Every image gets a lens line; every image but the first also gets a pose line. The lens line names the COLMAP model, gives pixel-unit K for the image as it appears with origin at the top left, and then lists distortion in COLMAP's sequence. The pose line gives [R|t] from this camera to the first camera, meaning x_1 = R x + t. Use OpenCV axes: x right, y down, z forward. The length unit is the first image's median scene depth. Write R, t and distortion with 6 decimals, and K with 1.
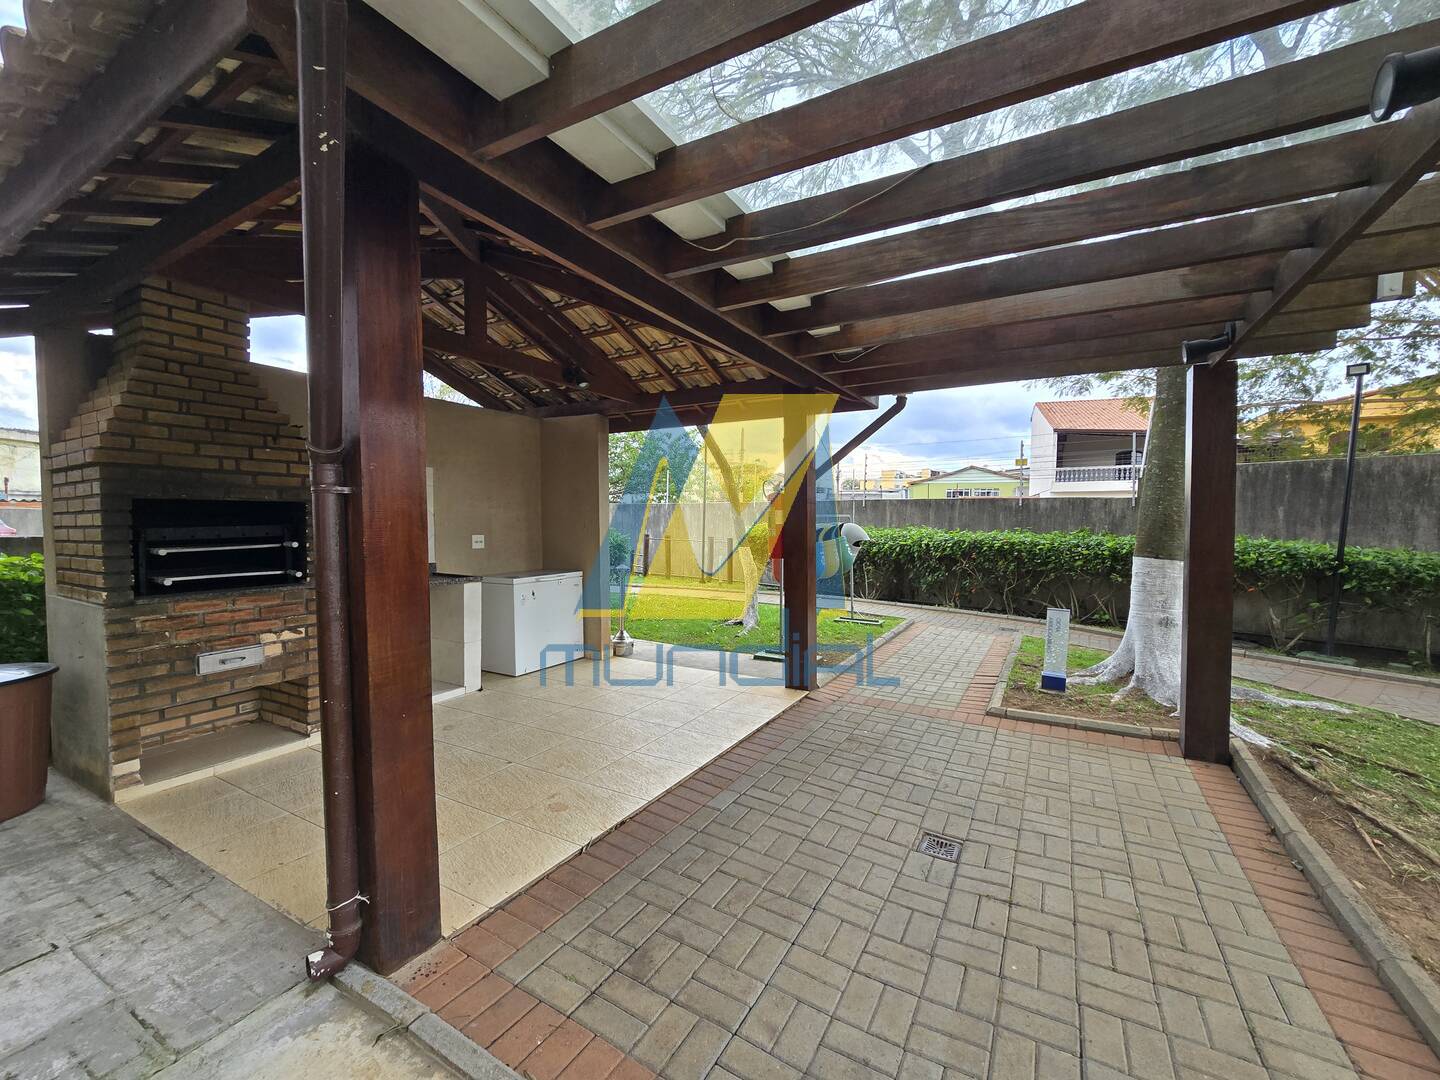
lens RADIAL K [[586.0, 0, 719.5], [0, 586.0, 537.5], [0, 0, 1]] dist [-0.001674, -0.000737]
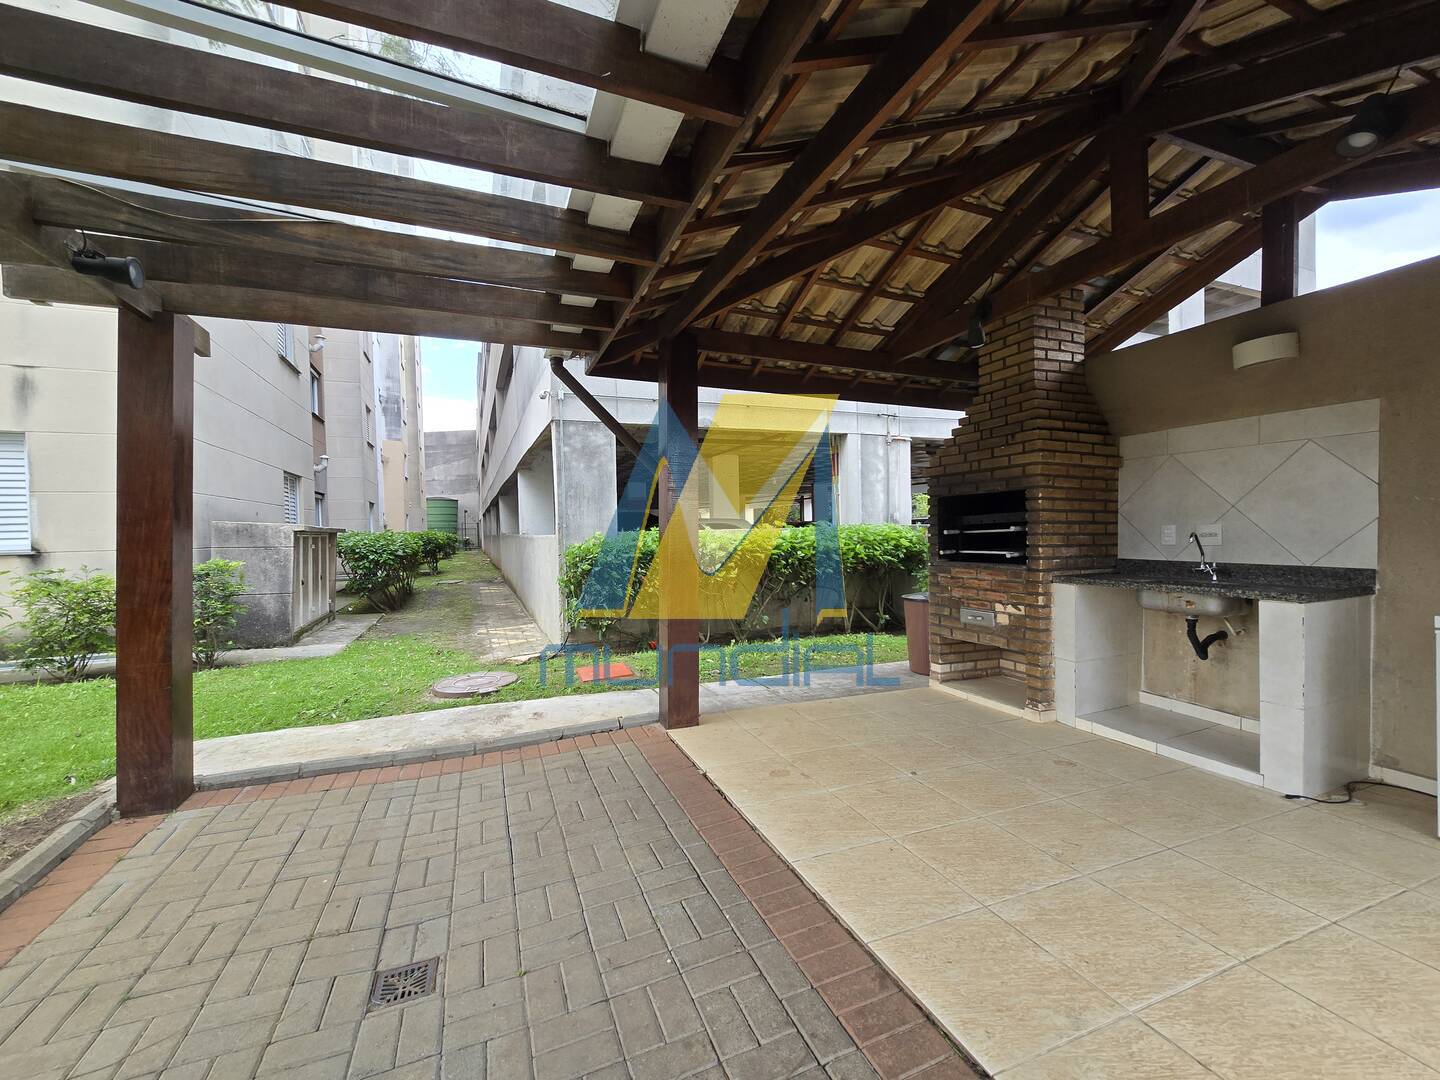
lens RADIAL K [[586.0, 0, 709.5], [0, 586.0, 540.4], [0, 0, 1]] dist [-0.001674, -0.000737]
pose [[-0.622561, 0.012739, -0.782468, 0.570283], [-0.012064, 0.999592, 0.025873, 0.014233], [0.782478, 0.025547, -0.622153, 1.413241]]
